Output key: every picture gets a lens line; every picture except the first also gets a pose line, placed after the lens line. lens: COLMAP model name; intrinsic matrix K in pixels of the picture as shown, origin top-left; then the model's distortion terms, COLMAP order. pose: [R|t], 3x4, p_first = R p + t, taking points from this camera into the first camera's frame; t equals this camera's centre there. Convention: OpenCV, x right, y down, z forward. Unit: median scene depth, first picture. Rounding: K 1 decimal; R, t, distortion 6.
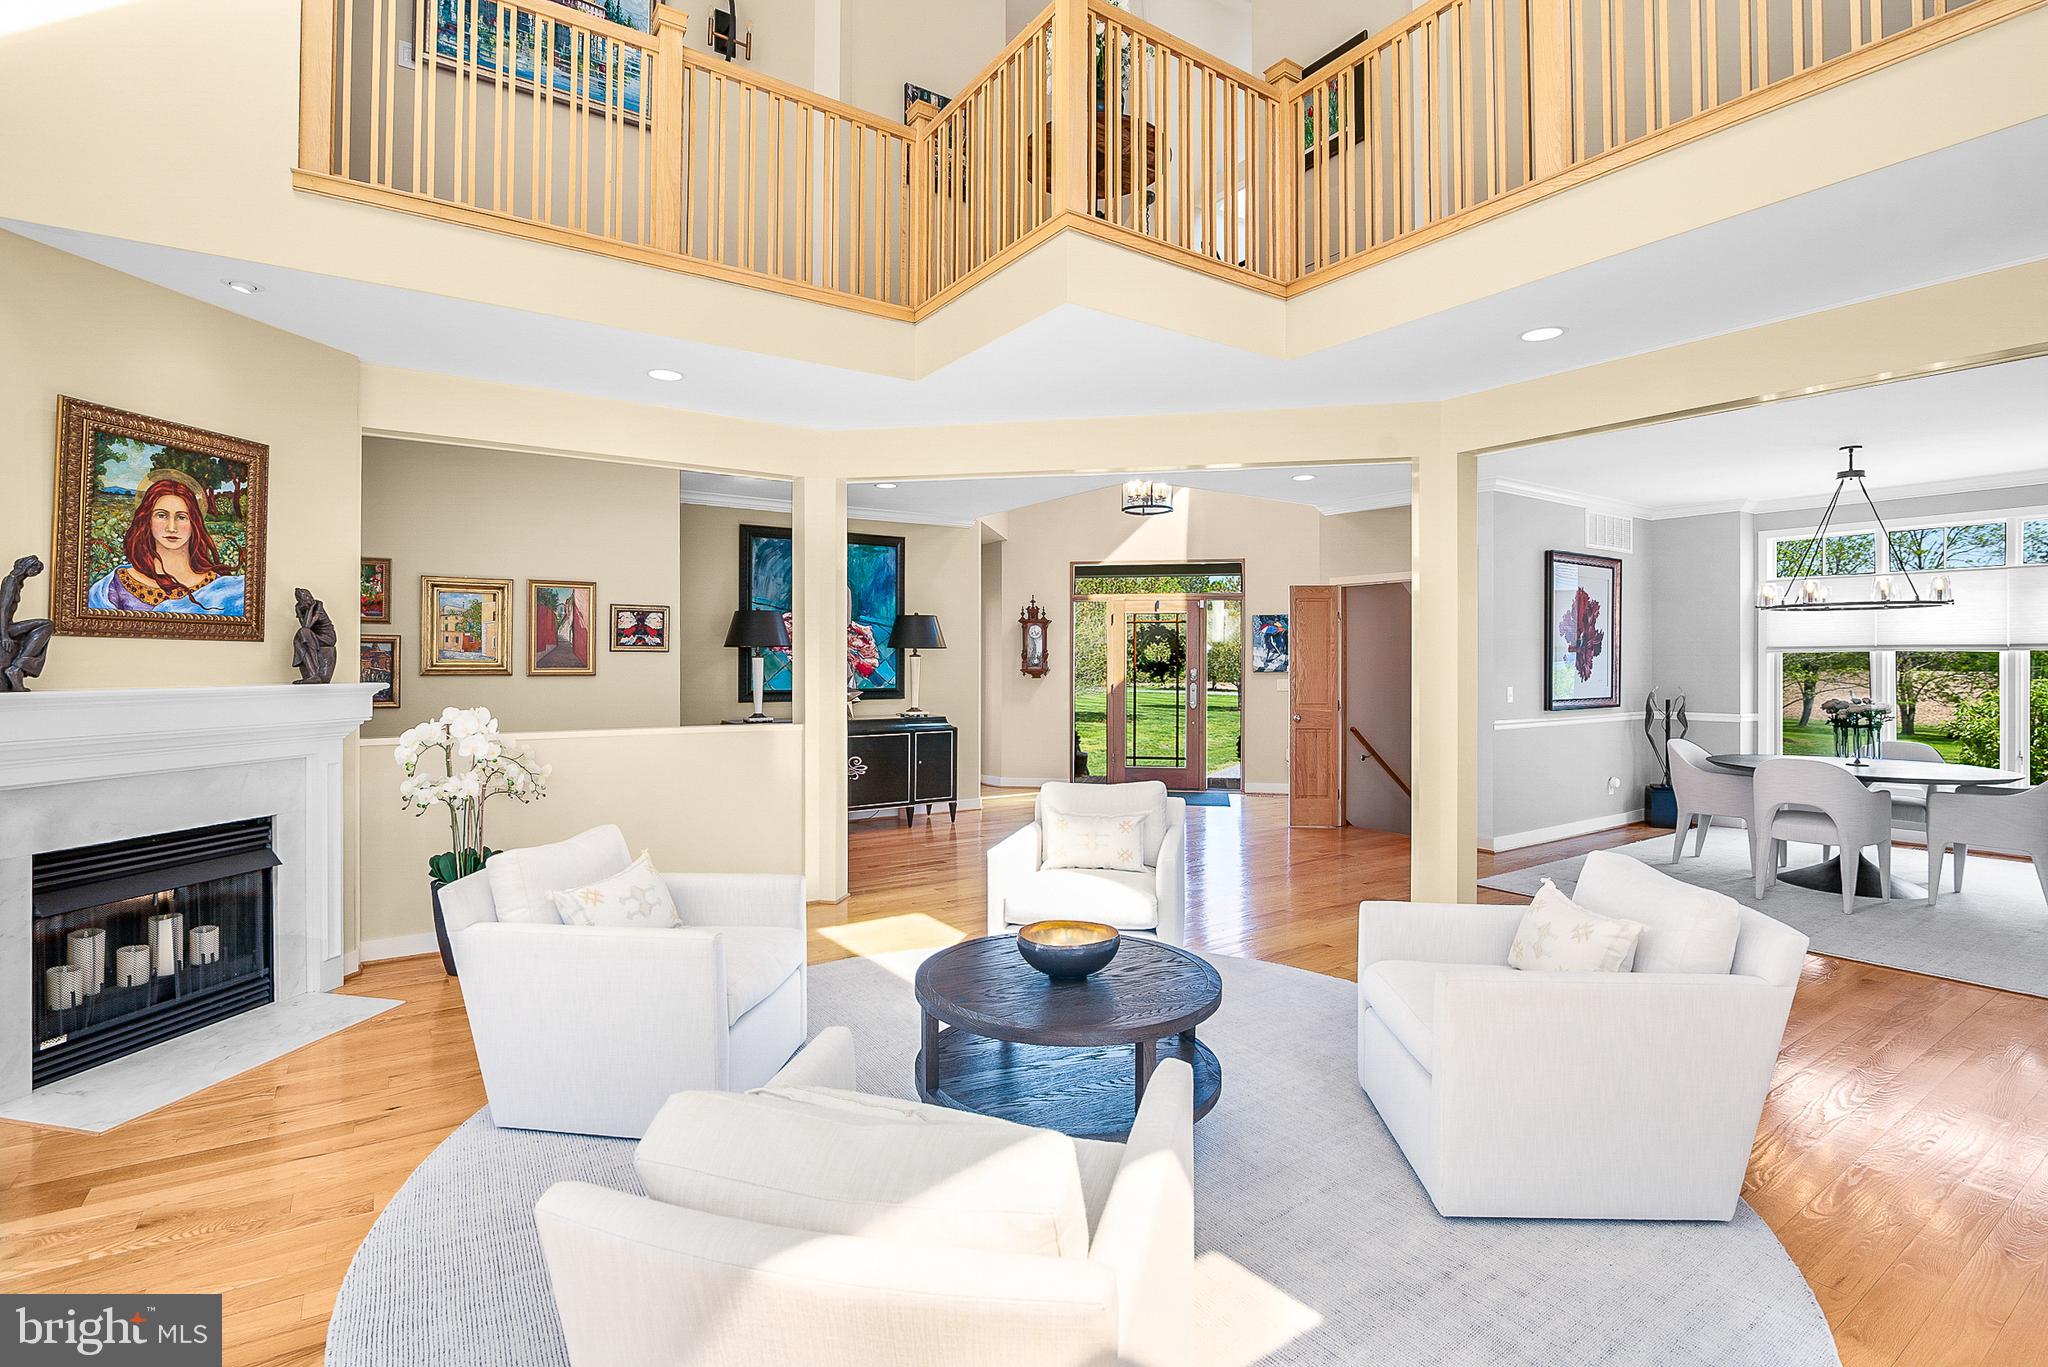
lens RADIAL K [[951.5, 0, 1022.6], [0, 951.5, 661.9], [0, 0, 1]] dist [-0.016664, 0.000254]
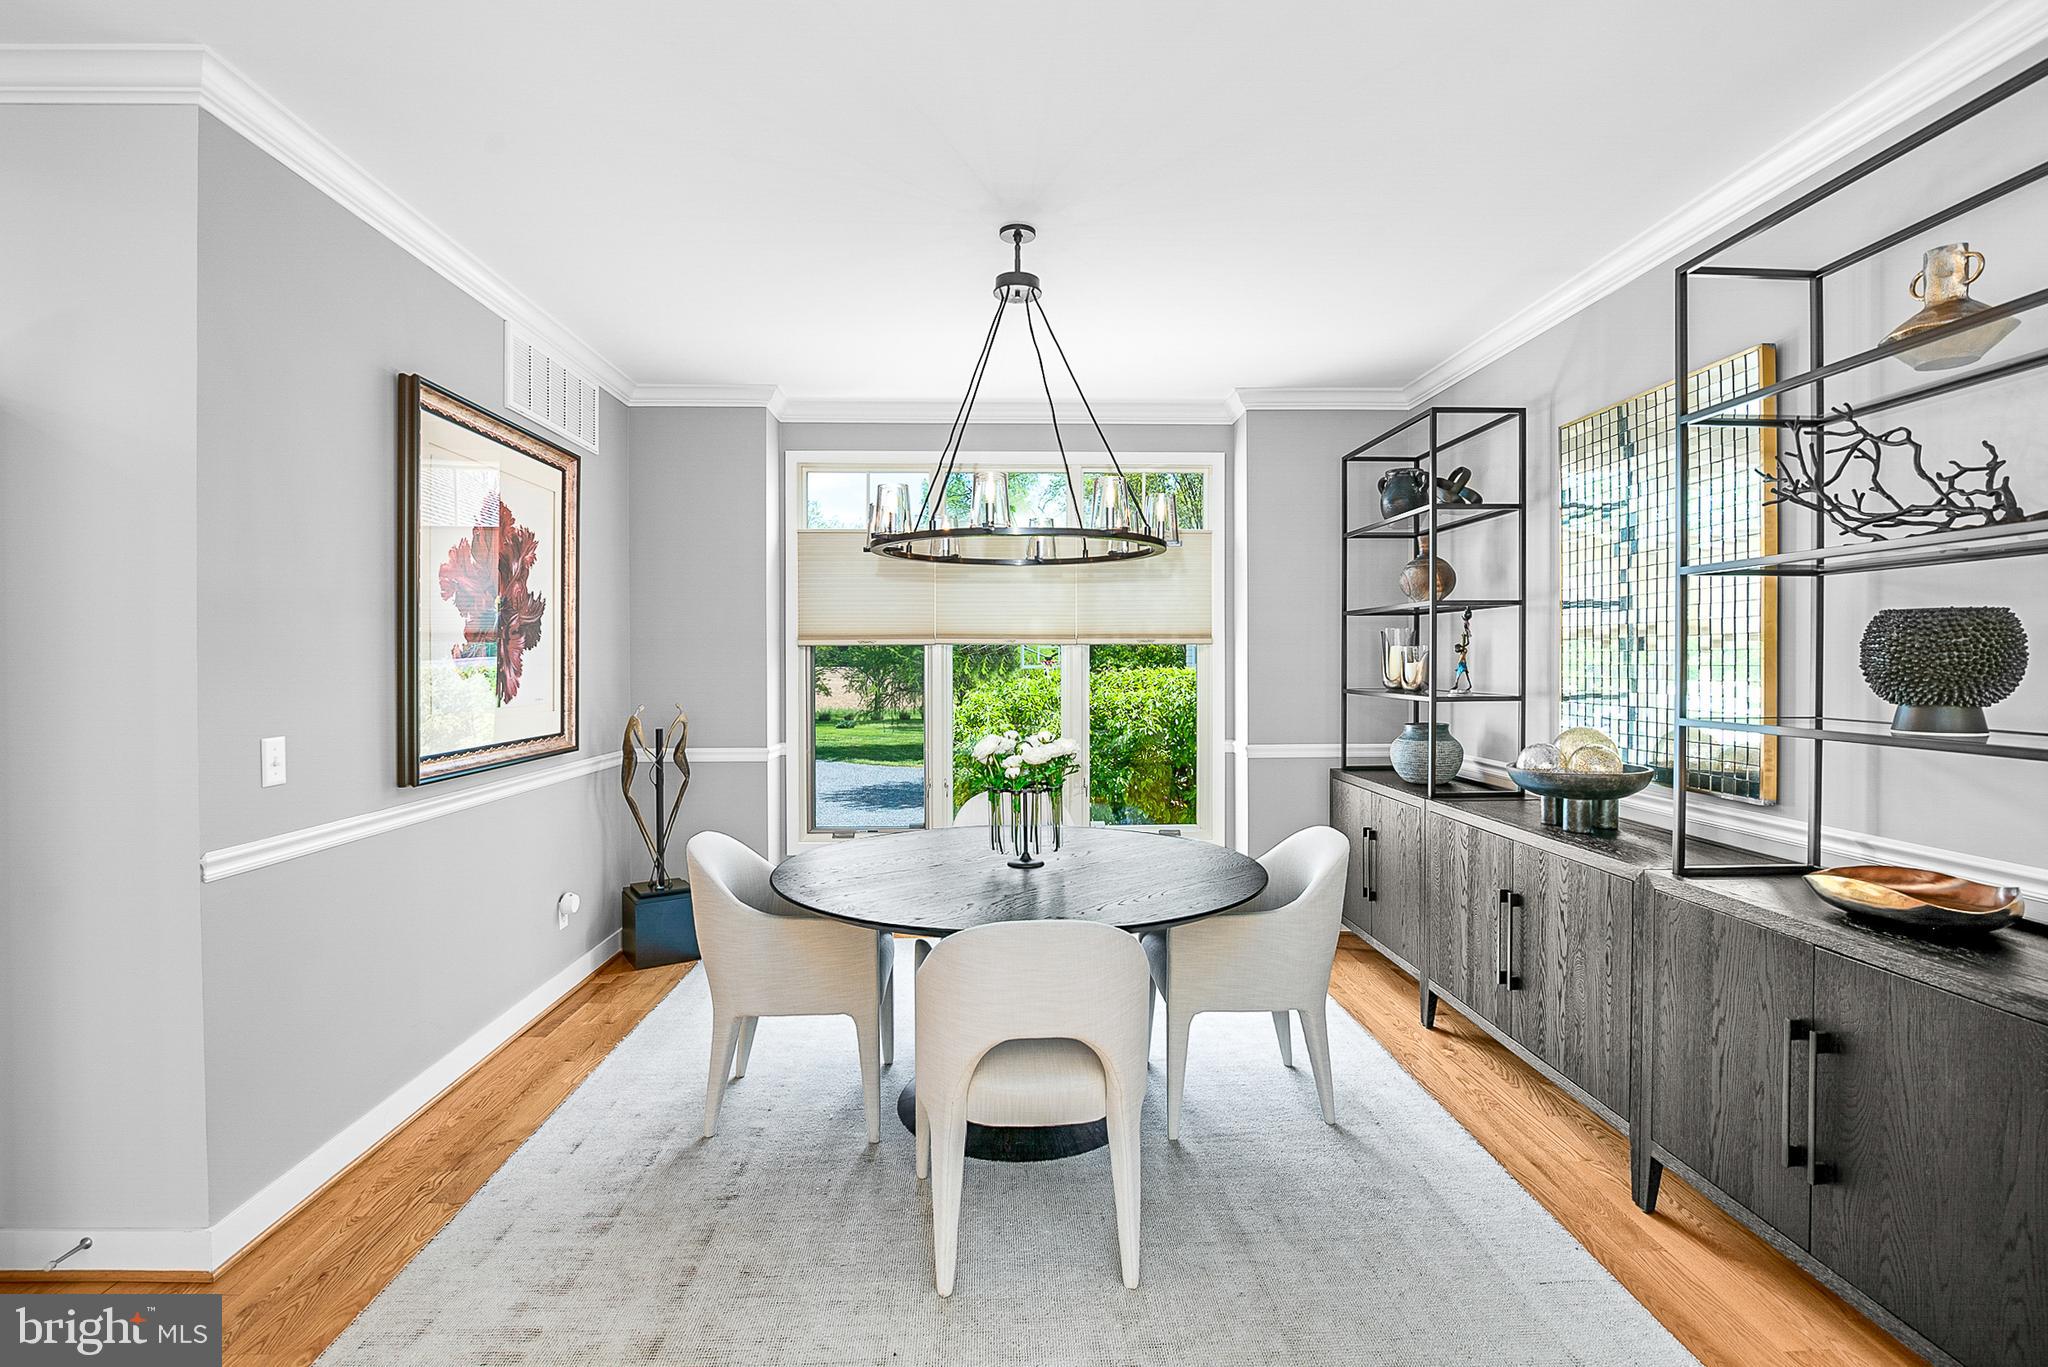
lens RADIAL K [[951.5, 0, 1022.6], [0, 951.5, 661.9], [0, 0, 1]] dist [-0.016664, 0.000254]
pose [[0.537060, -0.004817, 0.843530, 0.345085], [0.003056, 0.999988, 0.003764, -0.000838], [-0.843538, 0.000556, 0.537068, 0.547433]]
